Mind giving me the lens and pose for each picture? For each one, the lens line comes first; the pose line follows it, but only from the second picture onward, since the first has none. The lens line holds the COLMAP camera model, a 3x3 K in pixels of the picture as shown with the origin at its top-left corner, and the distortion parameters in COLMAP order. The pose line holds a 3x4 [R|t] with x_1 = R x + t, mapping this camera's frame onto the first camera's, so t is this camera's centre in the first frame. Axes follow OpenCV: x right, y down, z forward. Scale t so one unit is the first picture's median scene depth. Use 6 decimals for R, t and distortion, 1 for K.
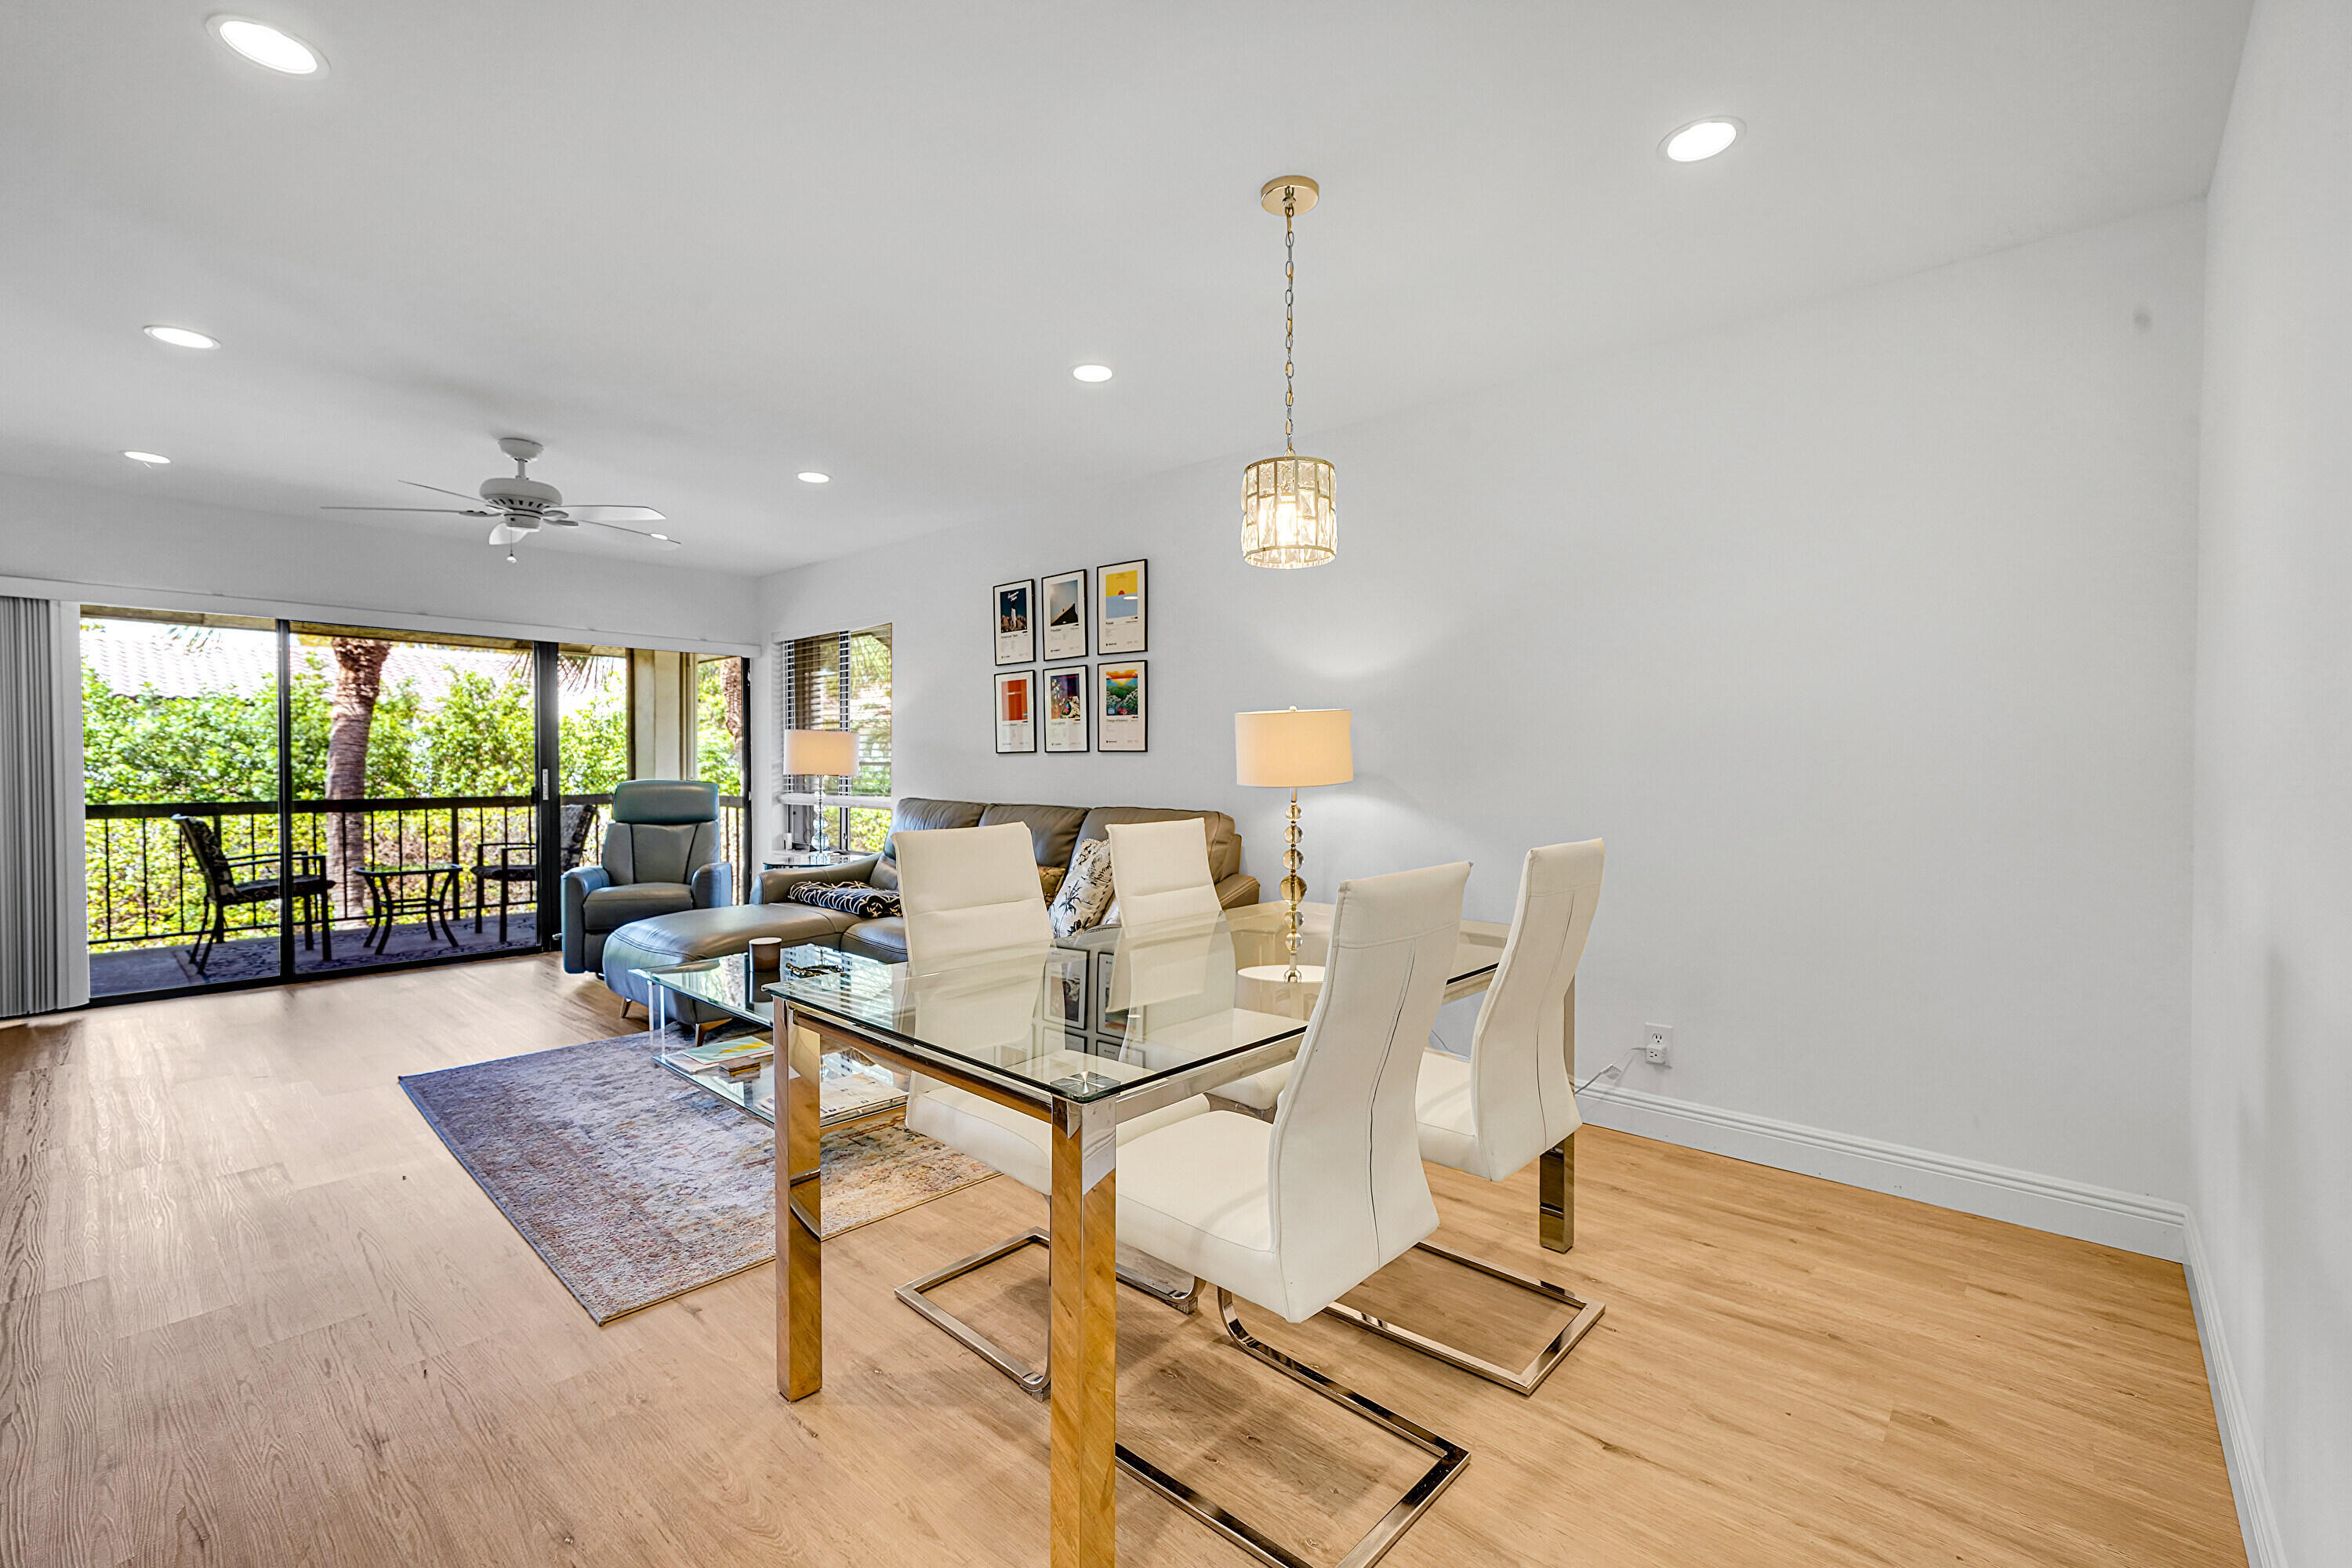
lens RADIAL K [[962.4, 0, 1170.3], [0, 962.4, 770.5], [0, 0, 1]] dist [0.014574, 0.000041]
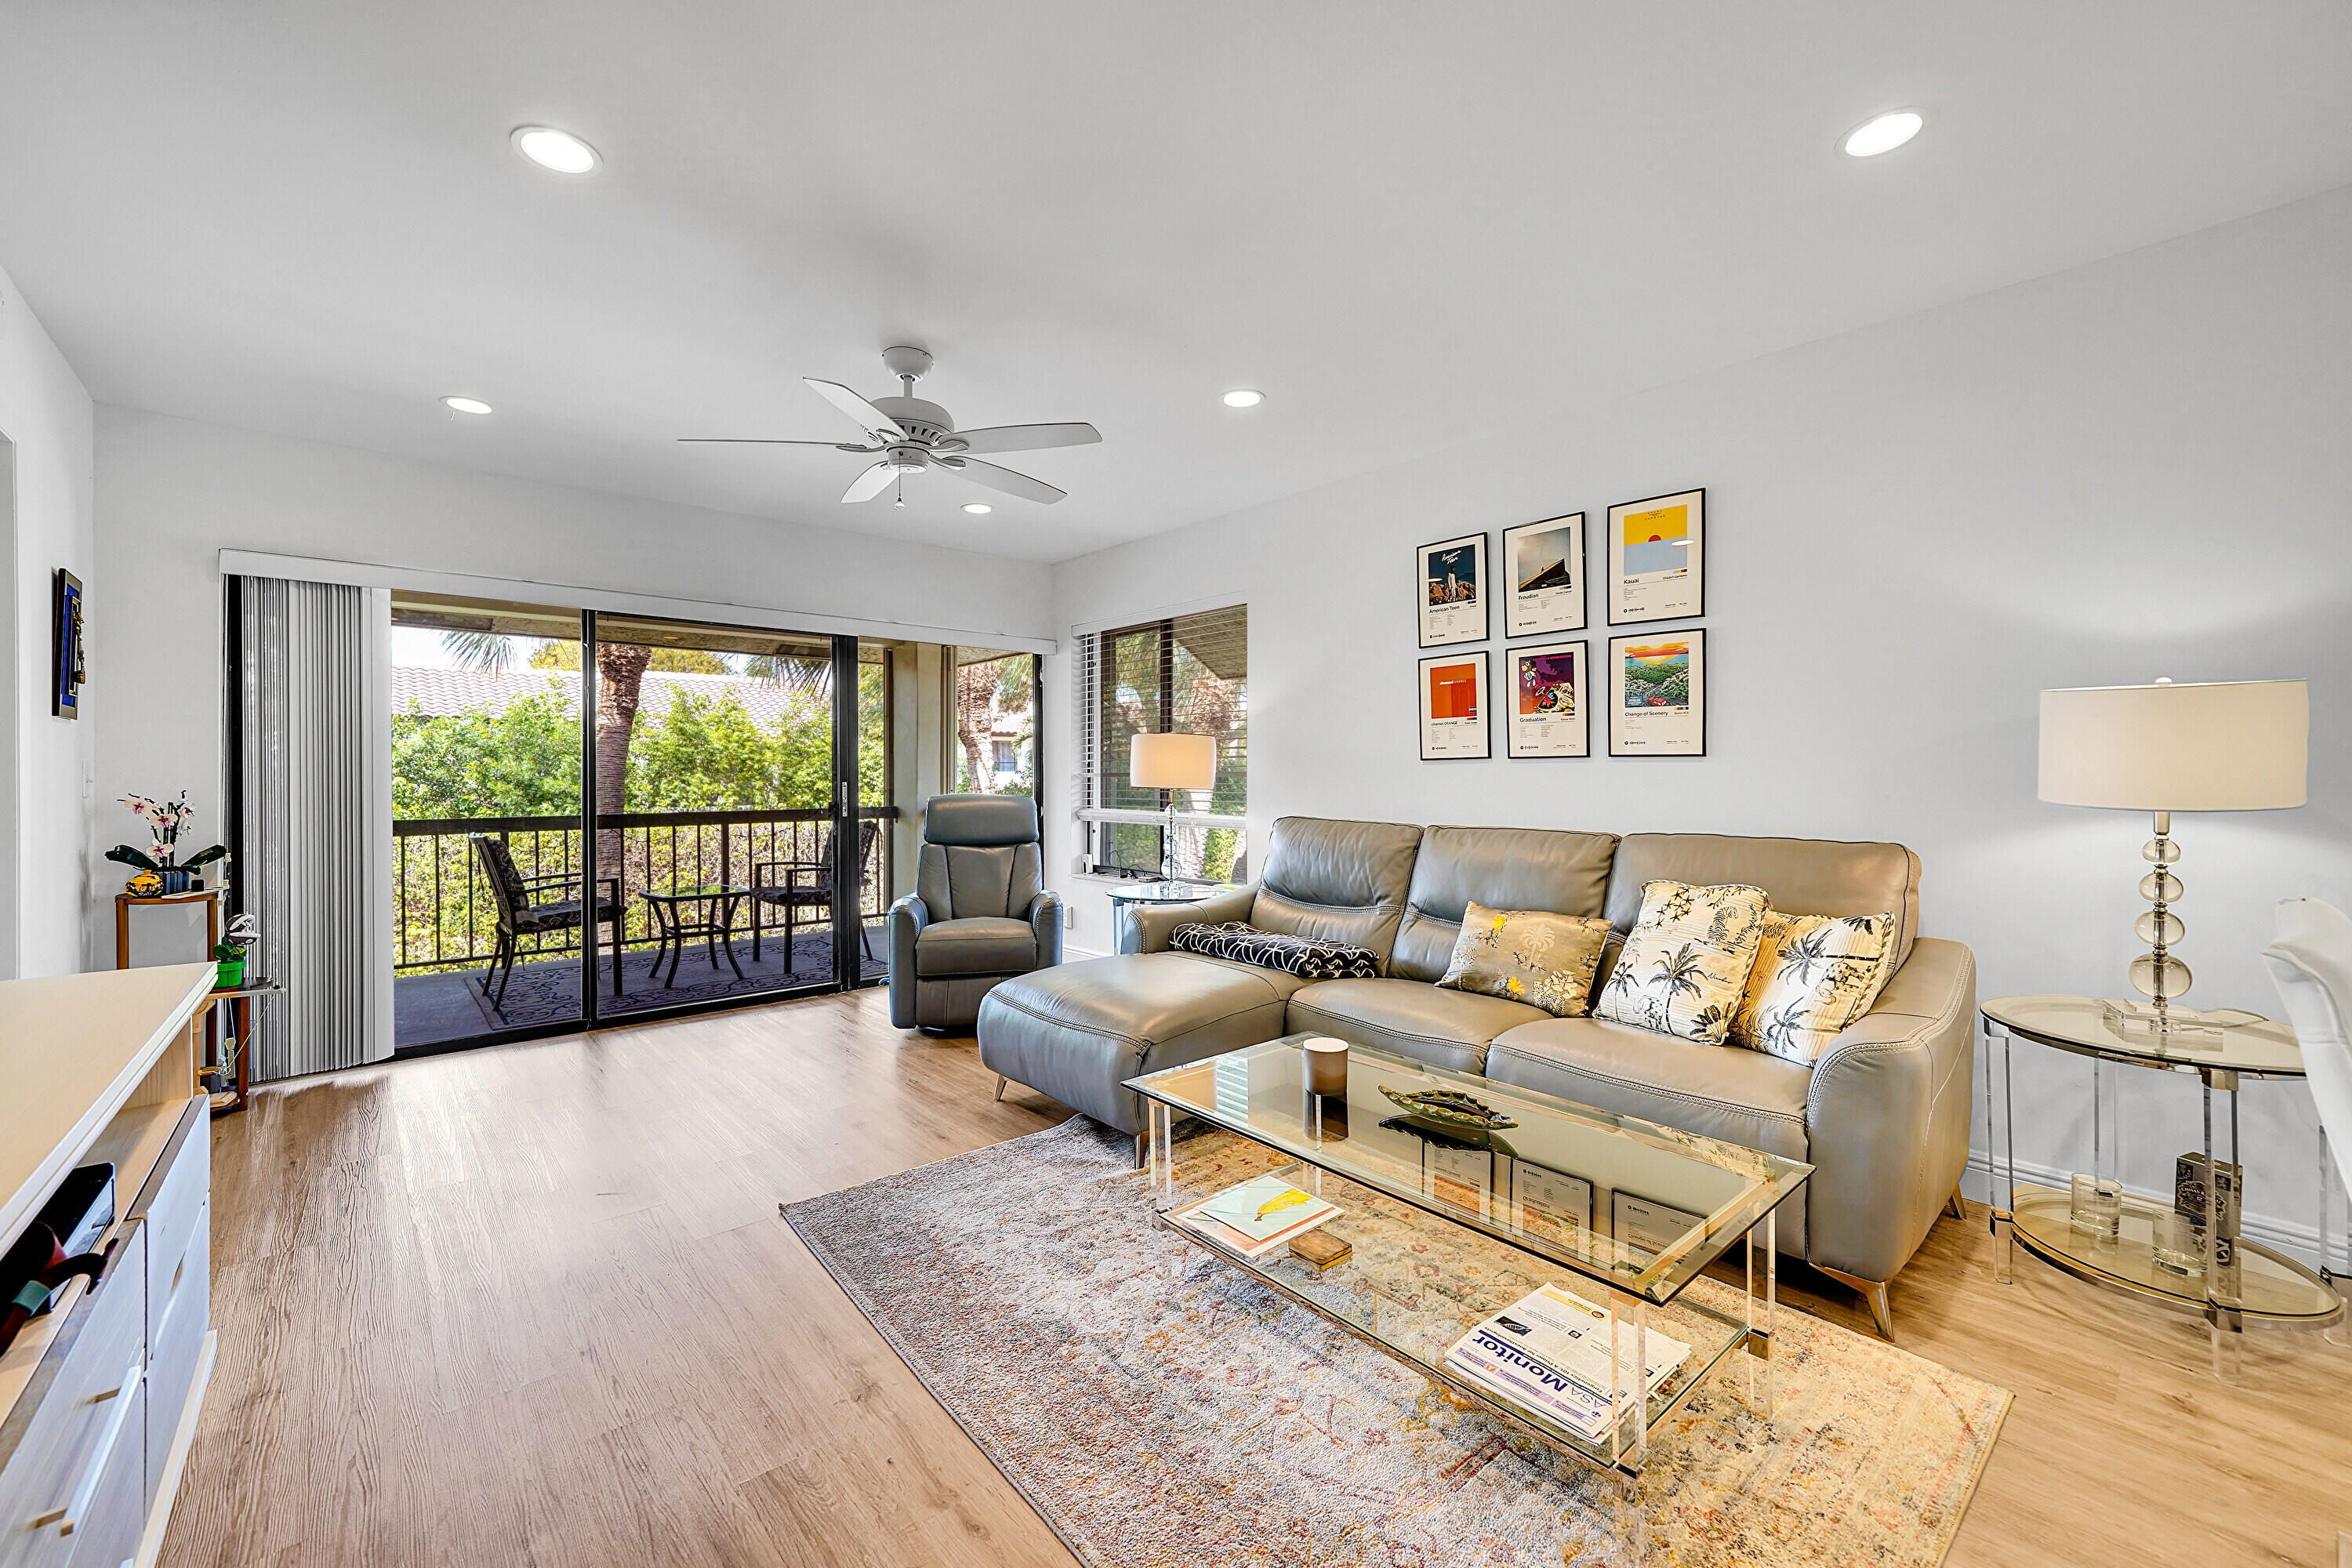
lens RADIAL K [[923.4, 0, 1189.4], [0, 923.4, 765.0], [0, 0, 1]] dist [-0.000829, -0.000276]
pose [[0.994284, -0.002586, -0.106738, -0.290130], [0.000632, 0.999832, -0.018330, -0.000503], [0.106768, 0.018158, 0.994118, 0.239004]]
